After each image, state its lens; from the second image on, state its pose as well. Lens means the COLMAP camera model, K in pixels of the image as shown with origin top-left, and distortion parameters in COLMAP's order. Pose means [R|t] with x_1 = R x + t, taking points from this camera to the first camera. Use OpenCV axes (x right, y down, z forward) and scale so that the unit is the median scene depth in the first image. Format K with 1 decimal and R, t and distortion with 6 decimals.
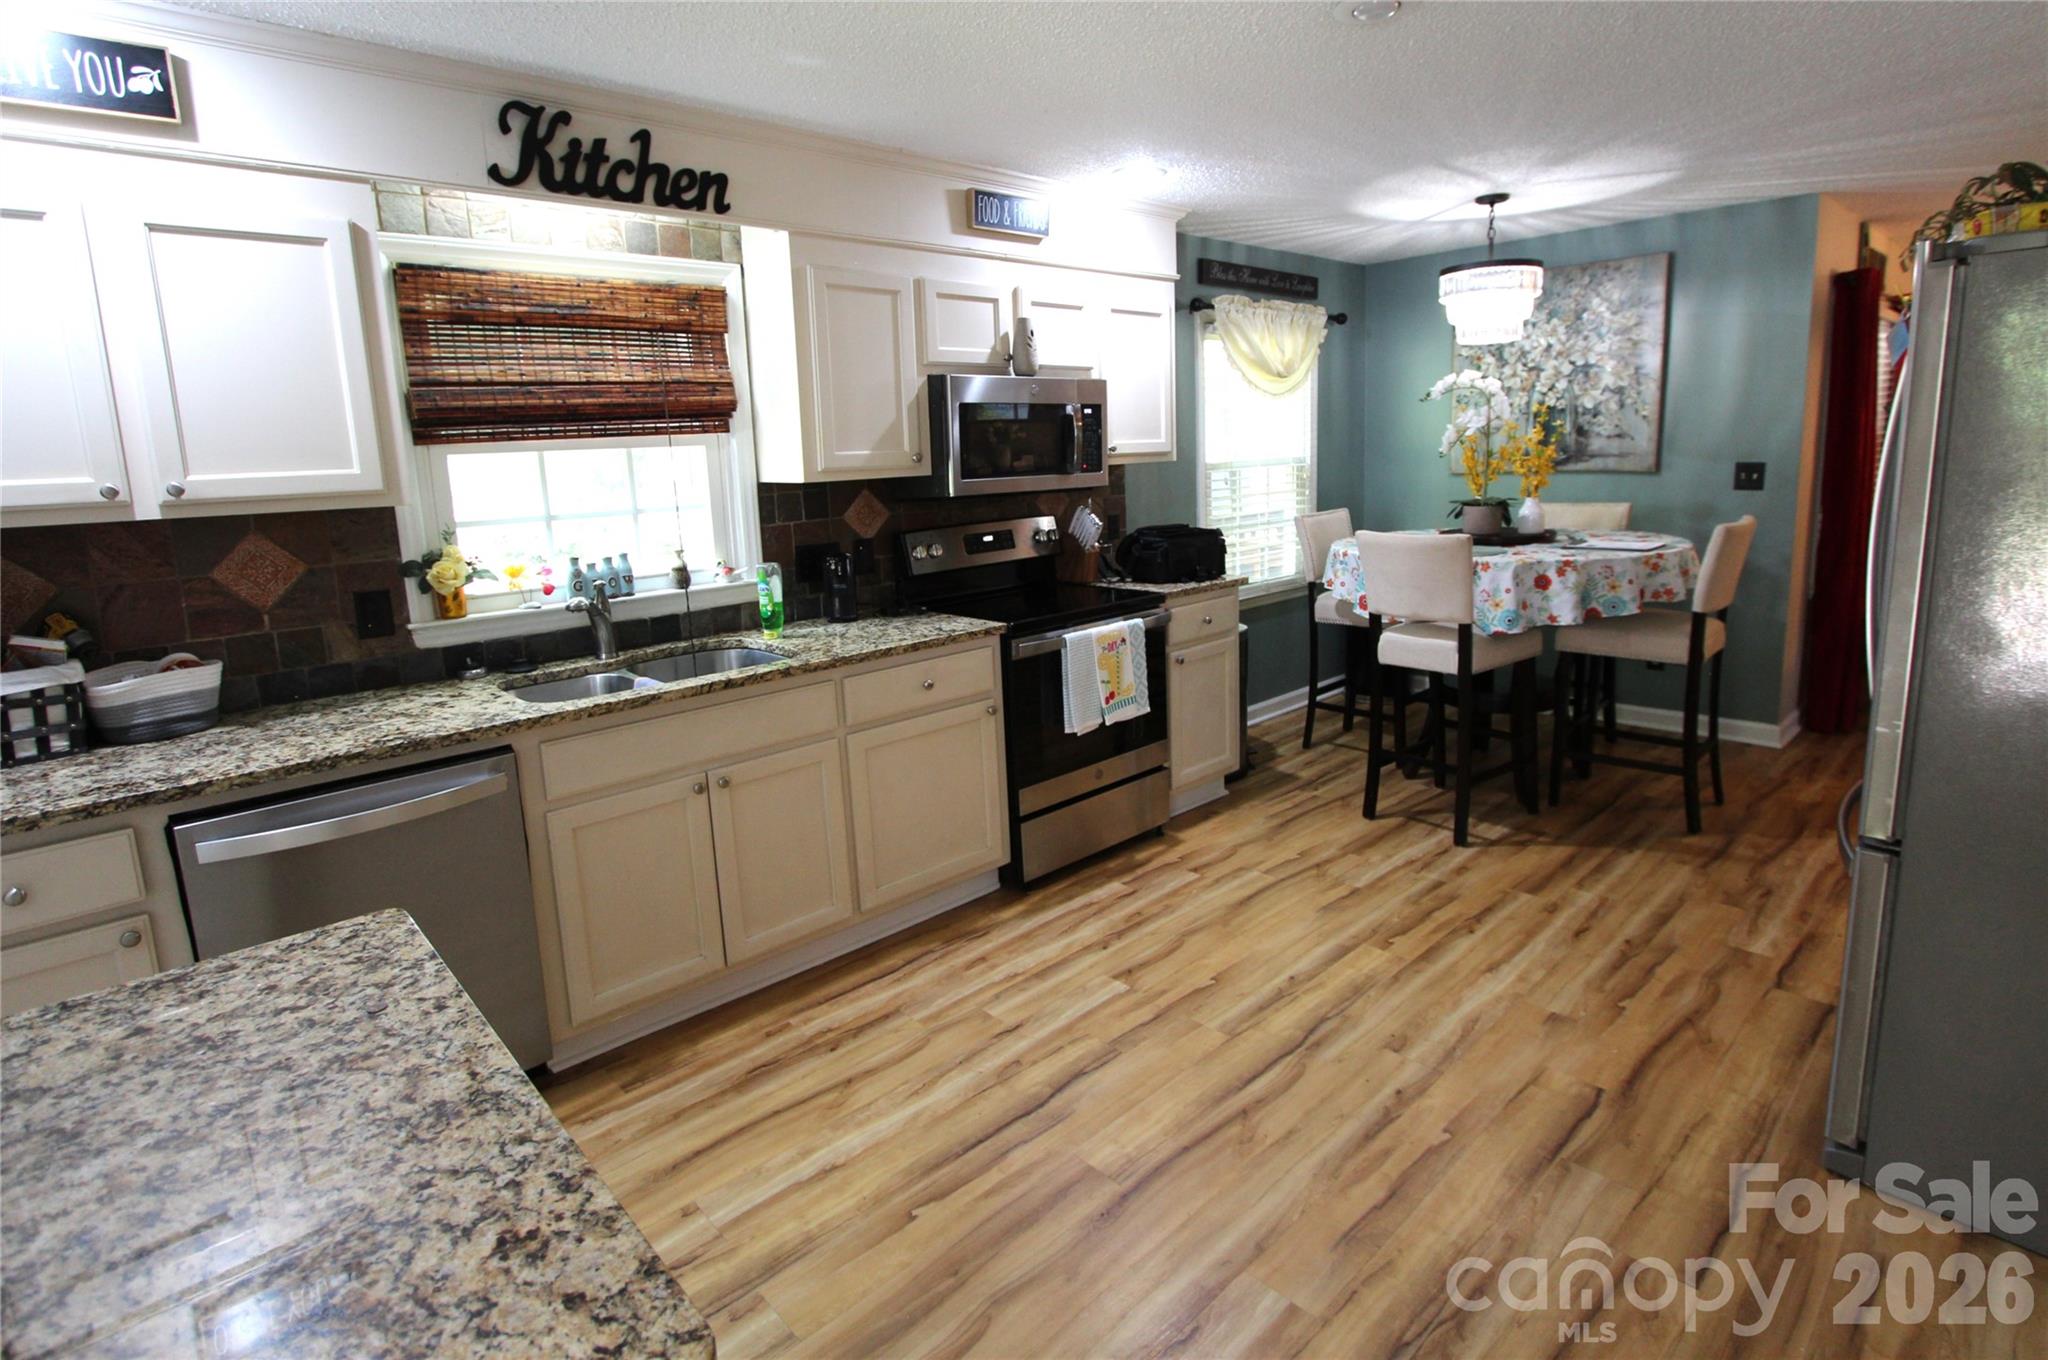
lens RADIAL K [[992.4, 0, 994.0], [0, 992.4, 610.4], [0, 0, 1]] dist [-0.022345, 0.000342]
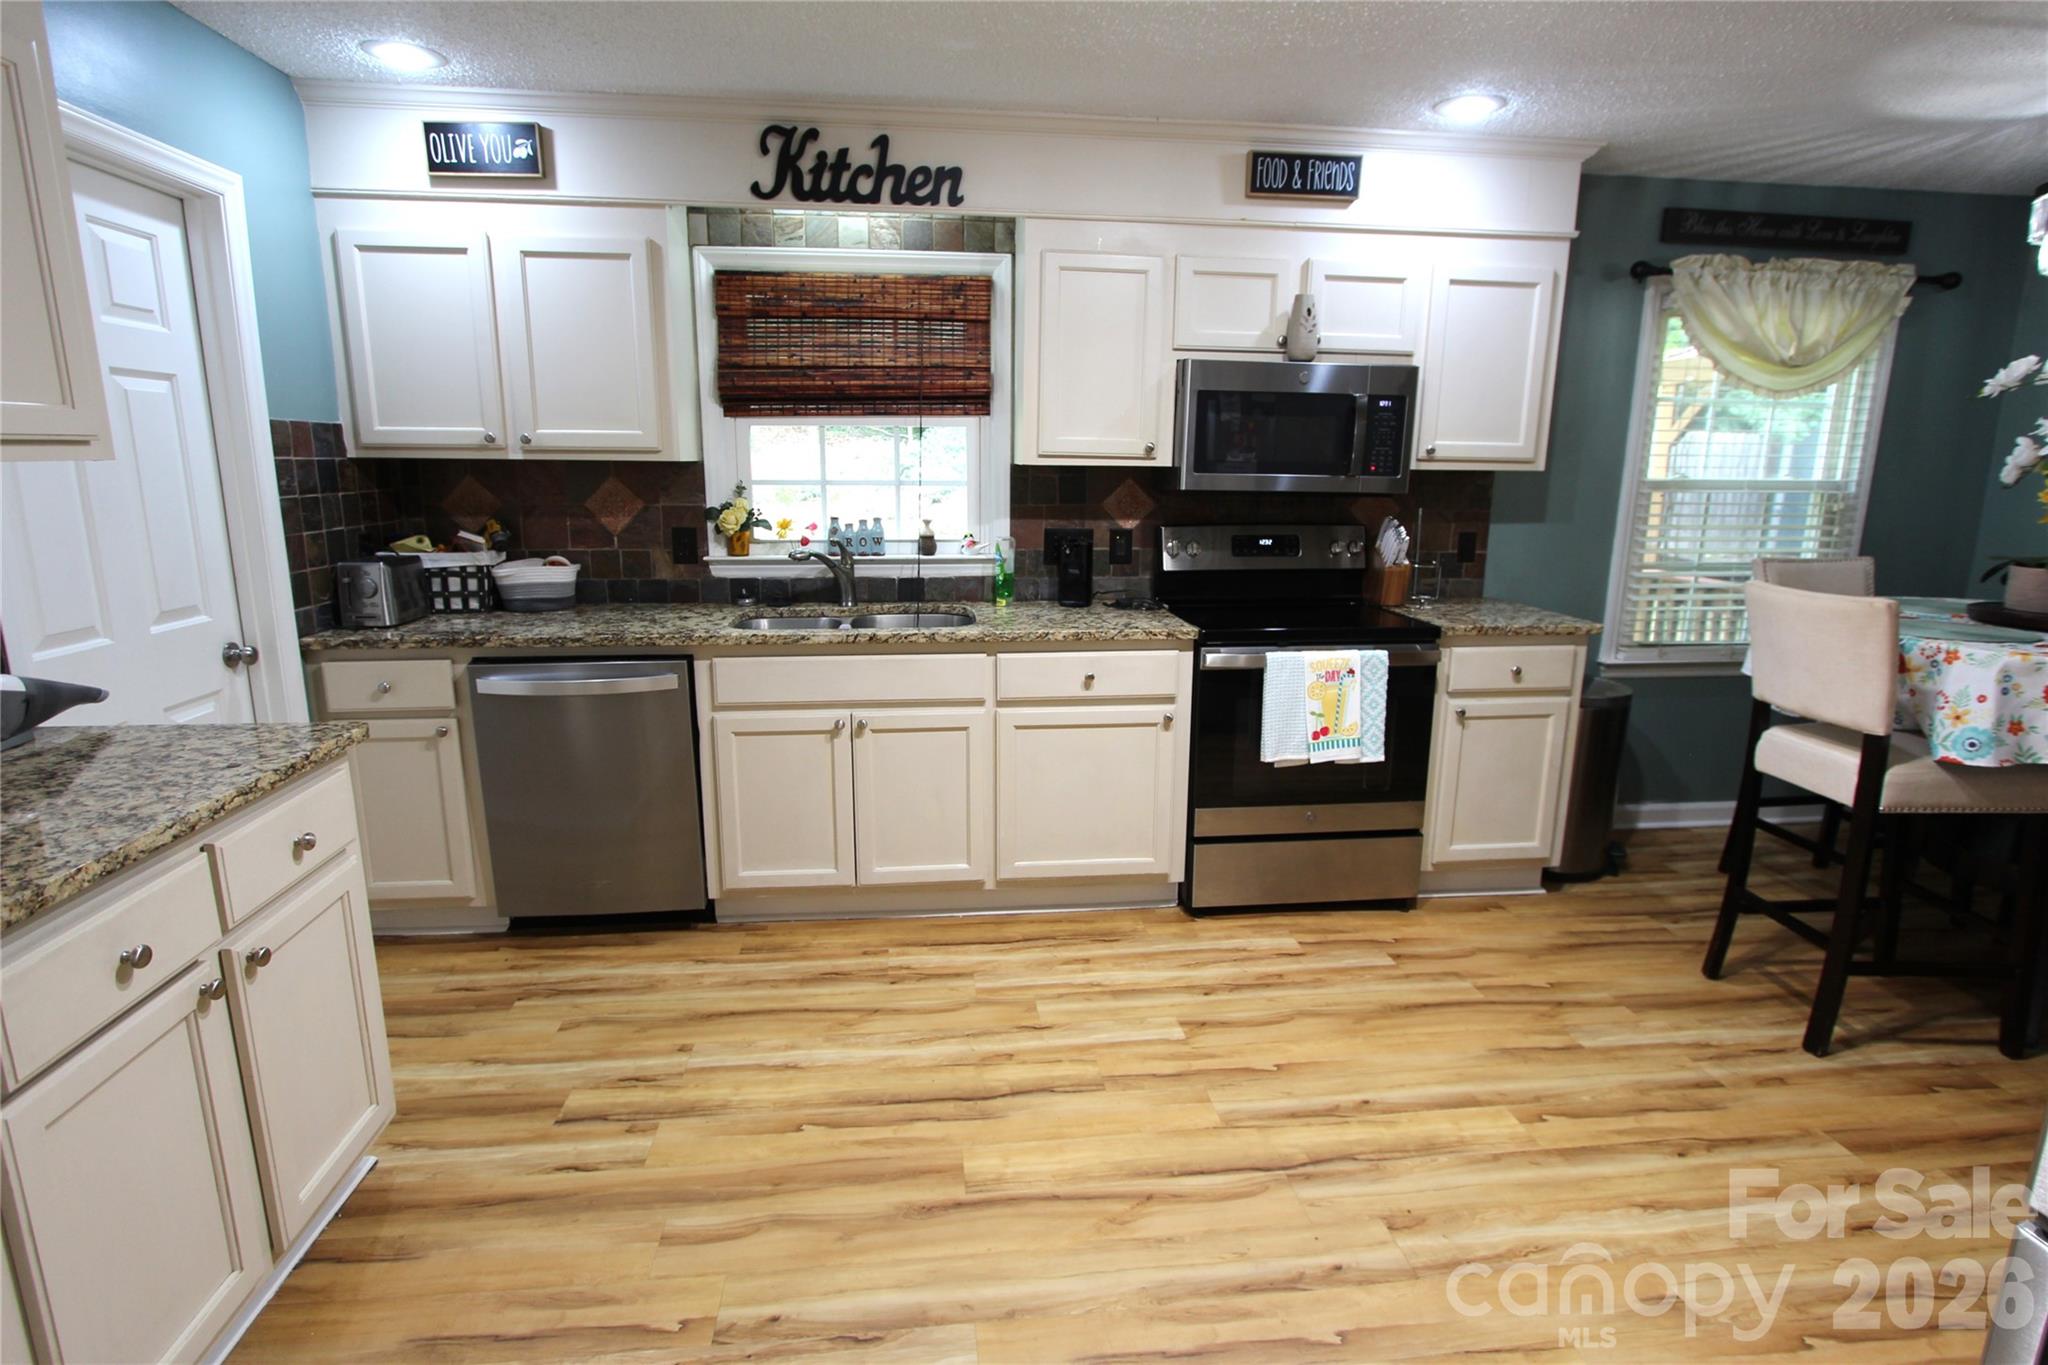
lens RADIAL K [[979.2, 0, 1027.9], [0, 979.2, 660.5], [0, 0, 1]] dist [-0.024404, 0.005526]
pose [[0.812389, 0.162150, -0.560117, 0.450897], [-0.134043, 0.986766, 0.091248, -0.022862], [0.567500, 0.000951, 0.823373, 0.174137]]
